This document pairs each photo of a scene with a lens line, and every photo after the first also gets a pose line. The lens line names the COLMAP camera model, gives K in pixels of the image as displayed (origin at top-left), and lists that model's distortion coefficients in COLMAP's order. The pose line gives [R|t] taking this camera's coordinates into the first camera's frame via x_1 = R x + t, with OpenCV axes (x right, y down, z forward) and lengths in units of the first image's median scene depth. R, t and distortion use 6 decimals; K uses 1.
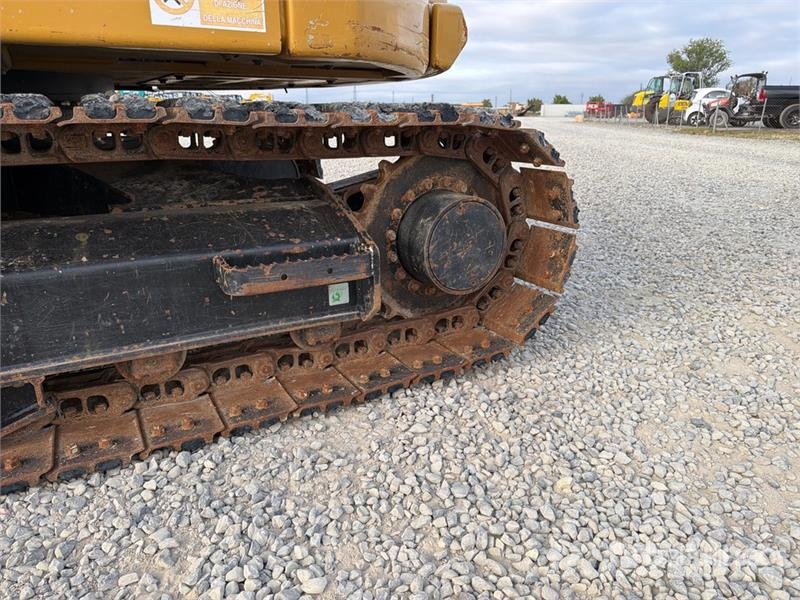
lens RADIAL K [[560.5, 0, 400.0], [0, 560.5, 300.0], [0, 0, 1]] dist [0.043449, -0.041742]
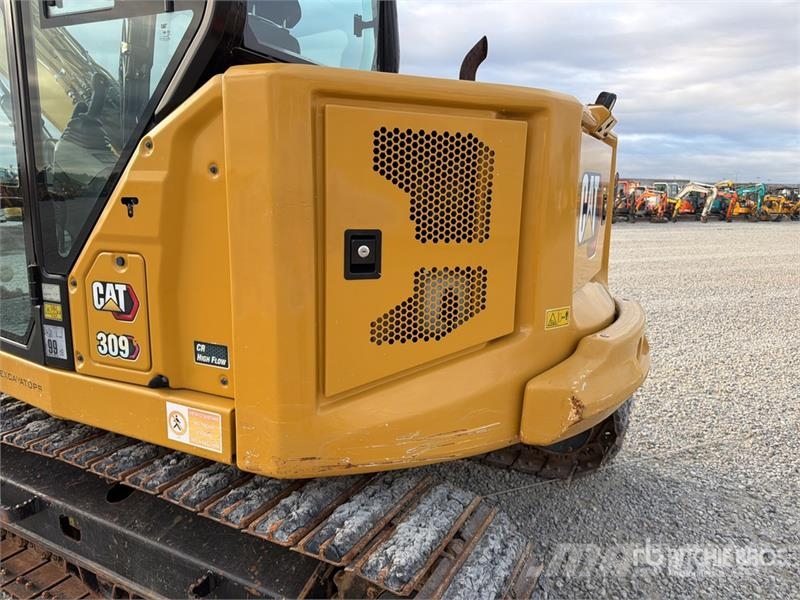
lens RADIAL K [[560.5, 0, 400.0], [0, 560.5, 300.0], [0, 0, 1]] dist [0.043449, -0.041742]
pose [[0.549661, 0.168278, -0.818264, 0.853331], [-0.280830, 0.959718, 0.008723, -0.757430], [0.786770, 0.224998, 0.574777, 0.347231]]
